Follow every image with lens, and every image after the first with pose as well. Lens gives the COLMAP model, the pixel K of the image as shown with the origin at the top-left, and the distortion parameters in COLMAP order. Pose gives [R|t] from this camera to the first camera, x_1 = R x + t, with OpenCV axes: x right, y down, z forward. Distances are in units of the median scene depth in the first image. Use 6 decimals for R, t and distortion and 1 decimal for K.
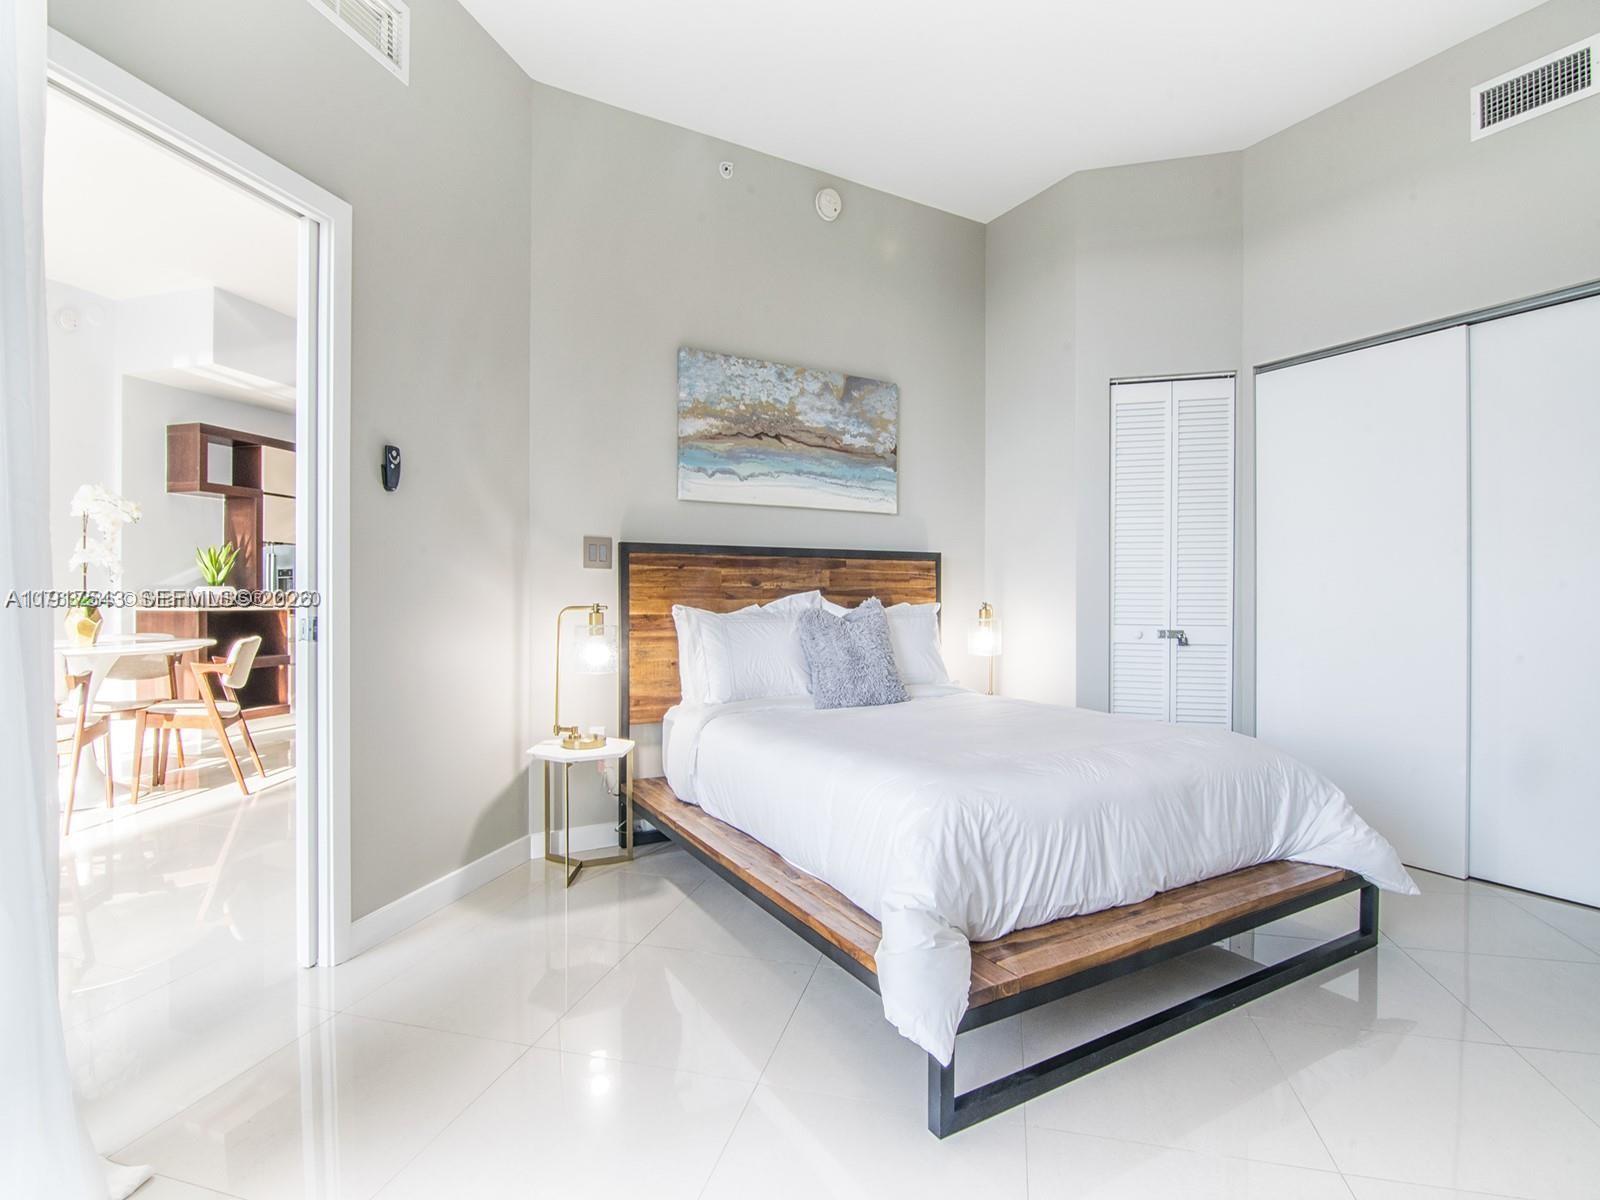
lens RADIAL K [[790.1, 0, 796.3], [0, 790.1, 603.7], [0, 0, 1]] dist [-0.001745, -0.014118]
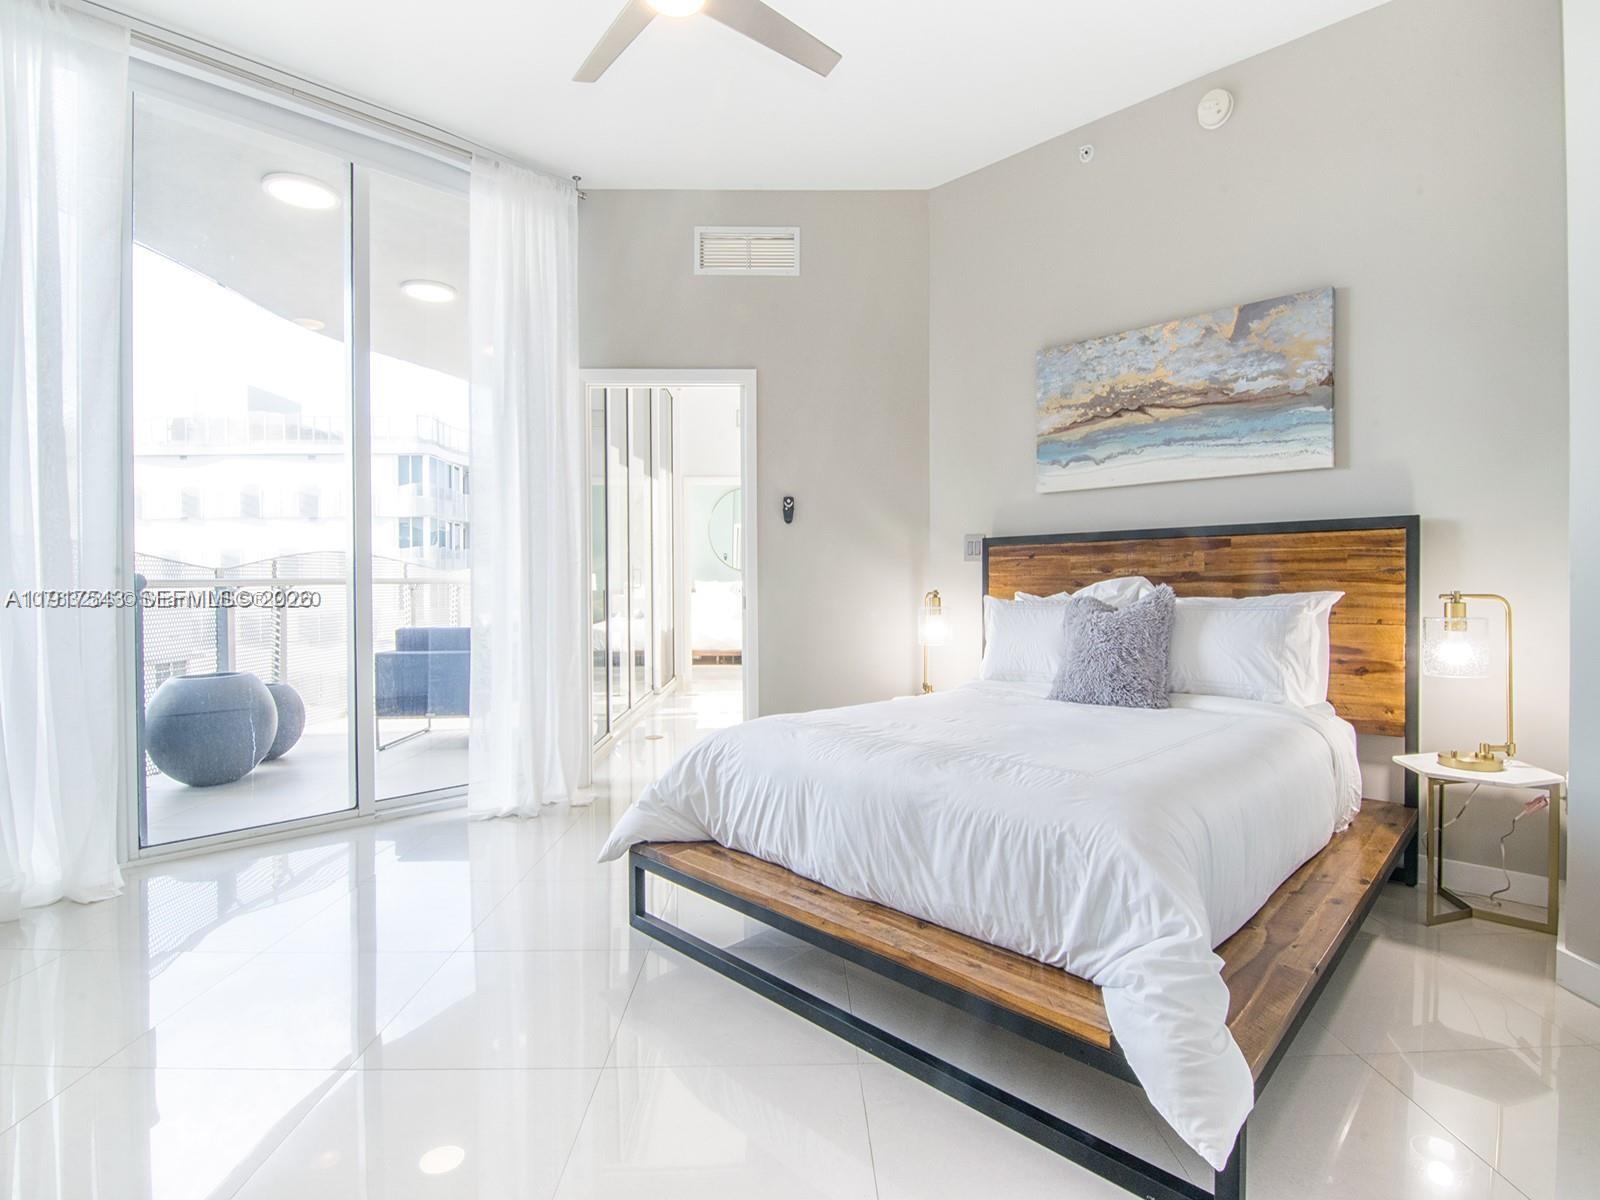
lens RADIAL K [[785.4, 0, 795.6], [0, 785.4, 601.4], [0, 0, 1]] dist [-0.003396, -0.014846]
pose [[0.265496, 0.018551, -0.963934, 0.764144], [-0.003547, 0.999827, 0.018265, -0.003524], [0.964105, -0.001430, 0.265516, 0.381922]]
